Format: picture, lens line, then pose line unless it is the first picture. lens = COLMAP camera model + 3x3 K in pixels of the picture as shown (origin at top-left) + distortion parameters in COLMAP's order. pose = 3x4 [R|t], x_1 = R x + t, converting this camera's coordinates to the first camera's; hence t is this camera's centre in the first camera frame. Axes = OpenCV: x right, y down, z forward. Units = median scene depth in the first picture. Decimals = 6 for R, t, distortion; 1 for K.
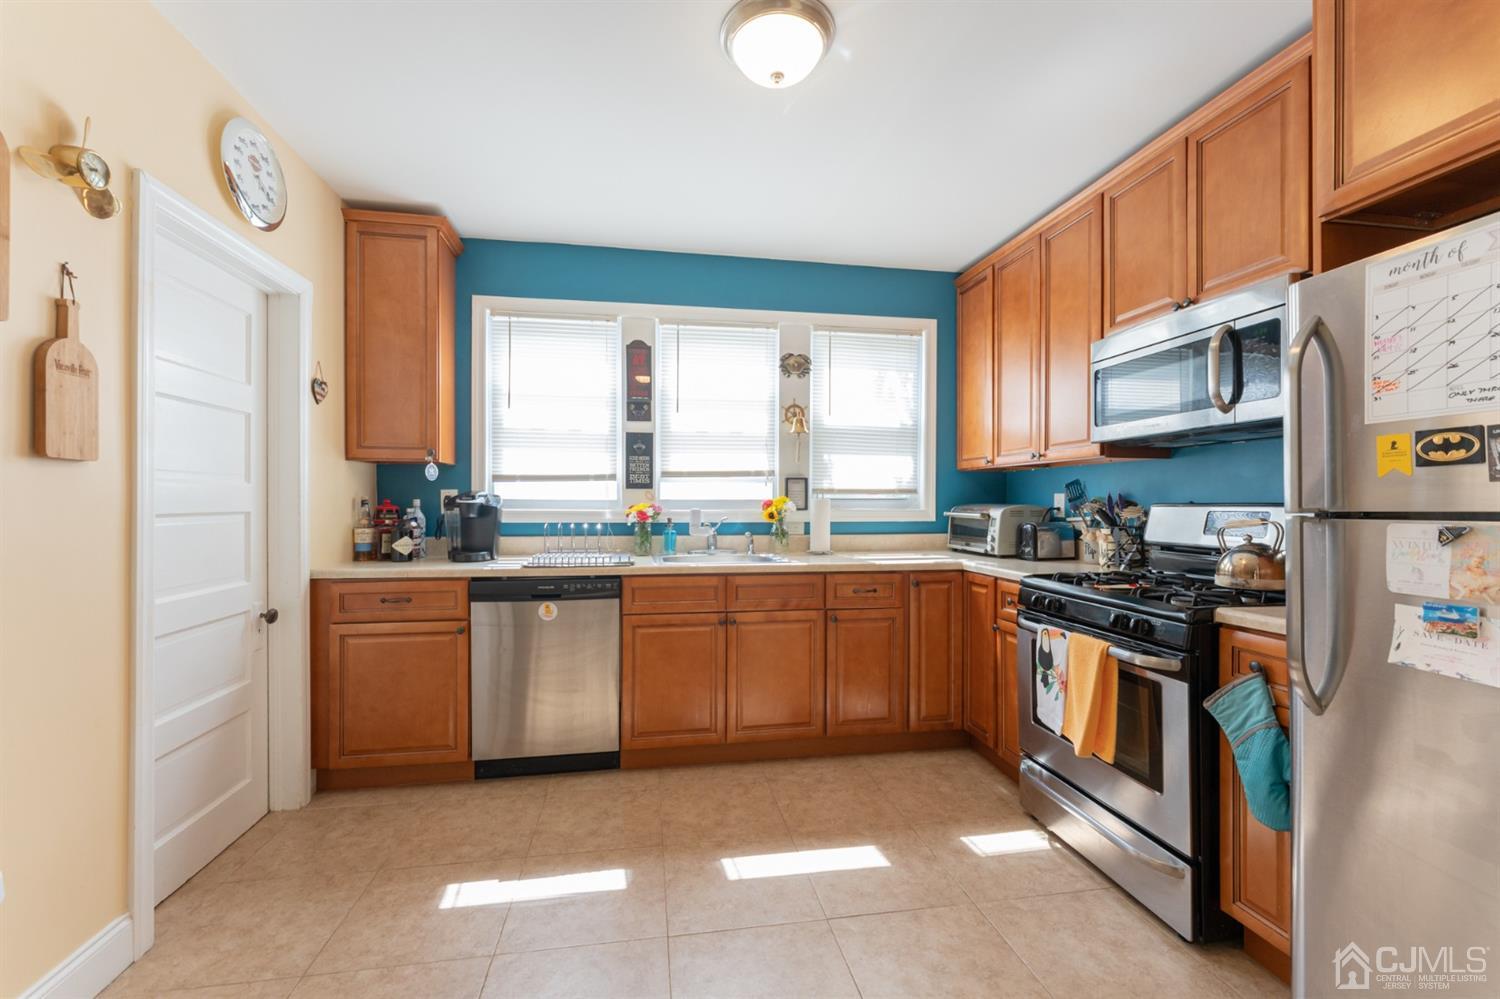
lens RADIAL K [[605.1, 0, 749.2], [0, 605.1, 491.2], [0, 0, 1]] dist [-0.000053, -0.000169]
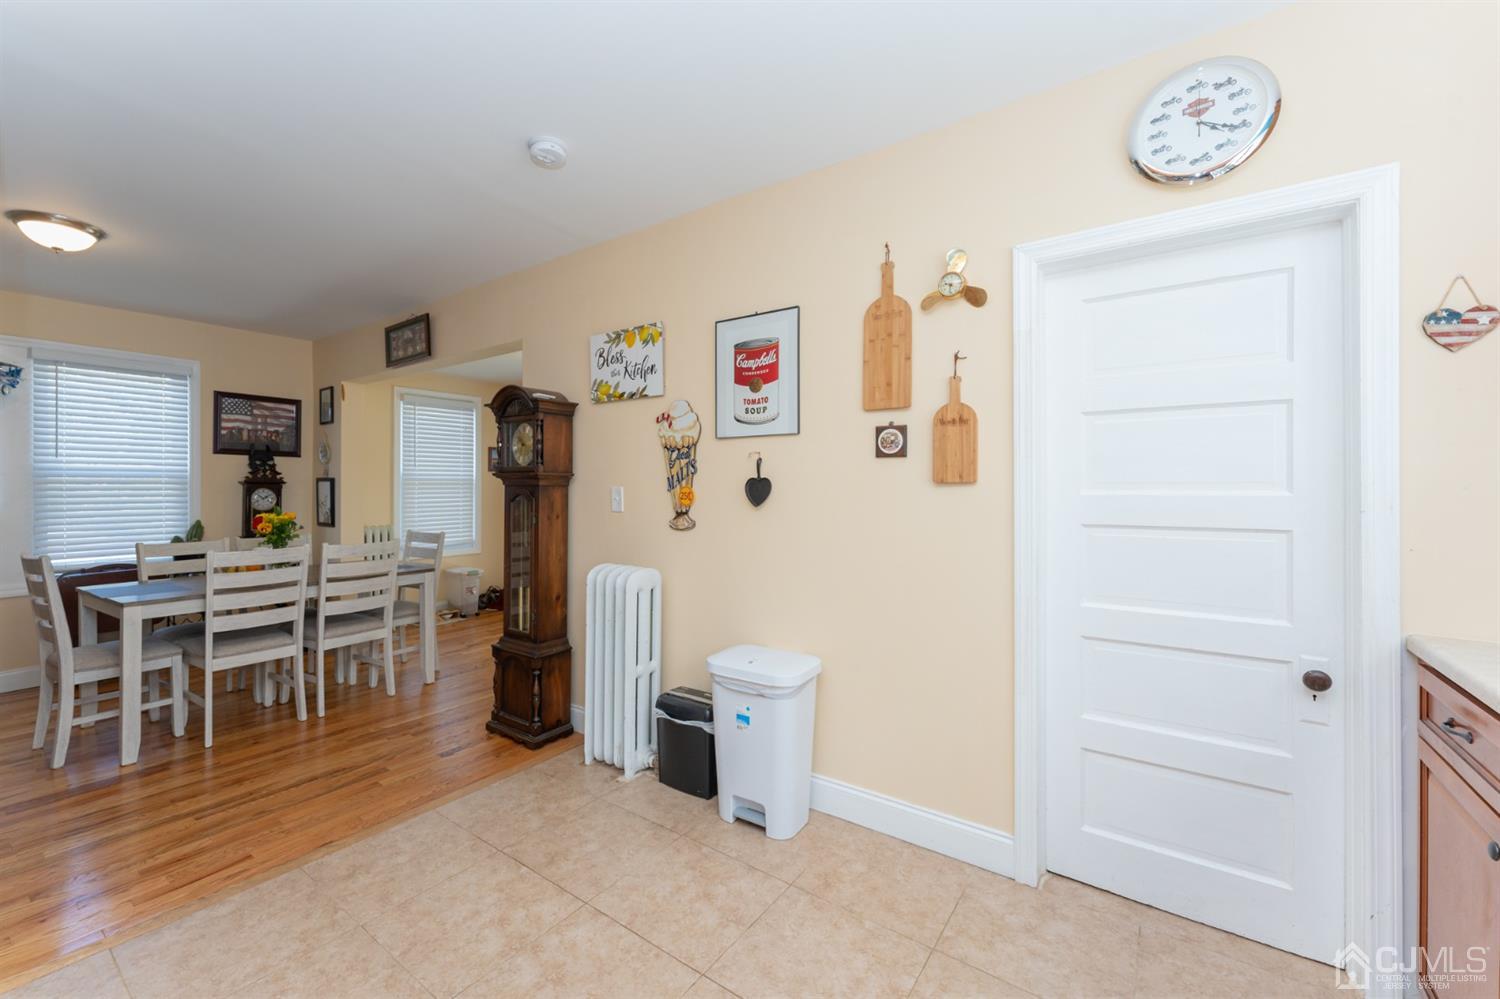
lens RADIAL K [[605.1, 0, 749.2], [0, 605.1, 491.2], [0, 0, 1]] dist [-0.000053, -0.000169]
pose [[-0.705923, 0.000798, -0.708288, 0.153590], [0.004748, 0.999982, -0.003605, -0.014585], [0.708272, -0.005907, -0.705915, 0.885386]]
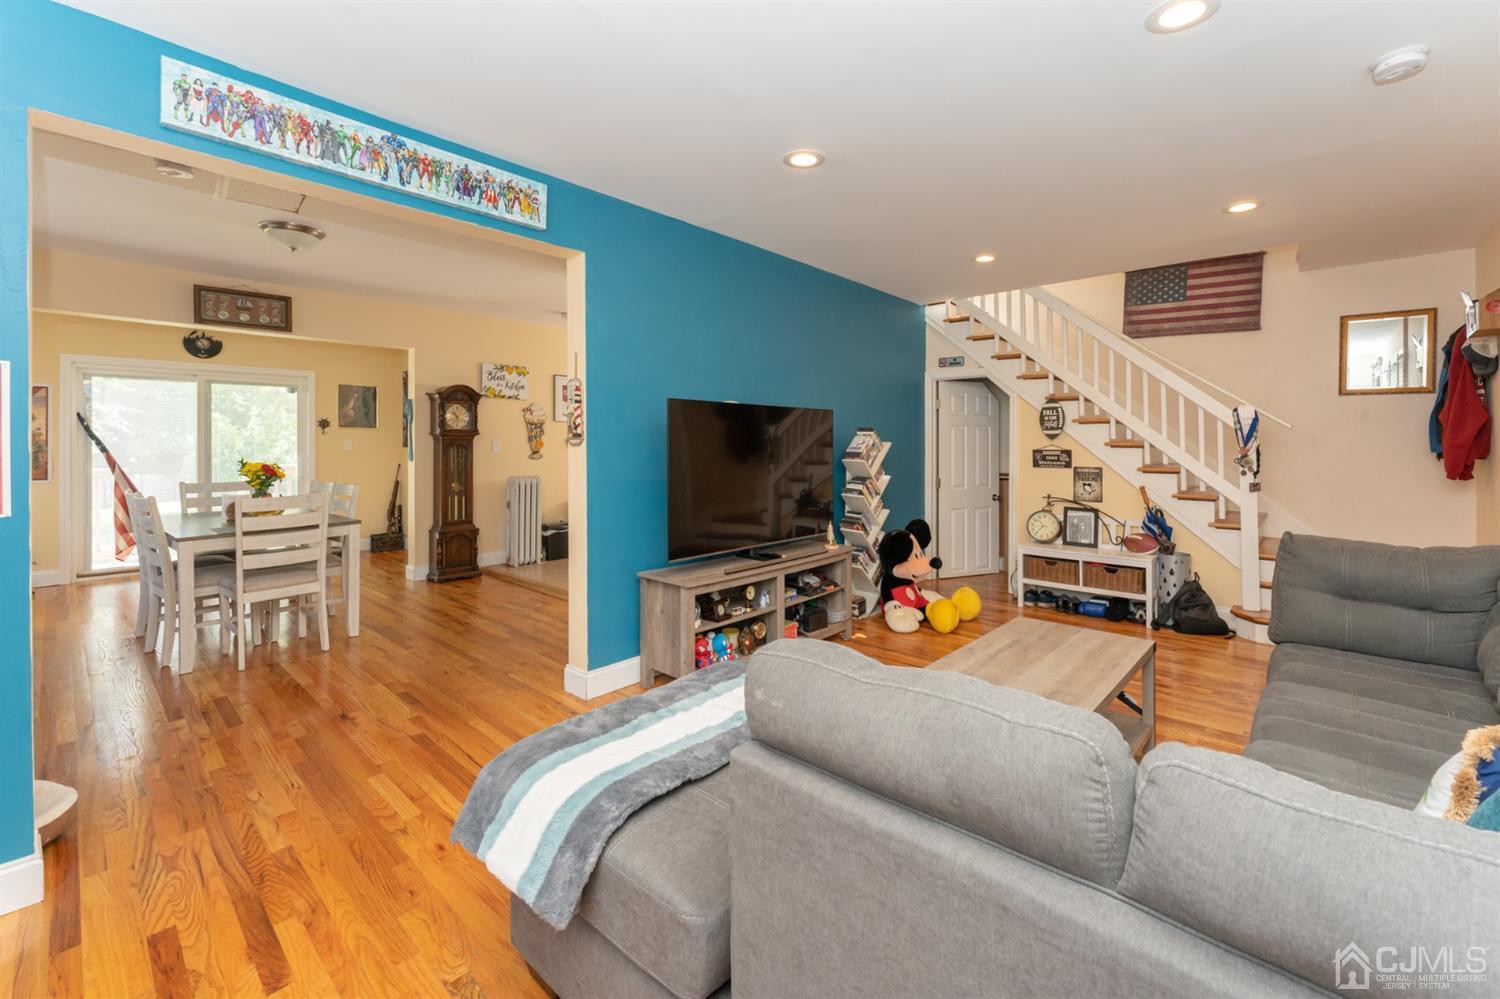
lens RADIAL K [[611.3, 0, 743.0], [0, 611.3, 444.8], [0, 0, 1]] dist [-0.000967, -0.000157]
pose [[0.621476, 0.003180, -0.783427, 1.940481], [0.007267, 0.999925, 0.009823, -0.027246], [0.783400, -0.011798, 0.621406, -0.812895]]
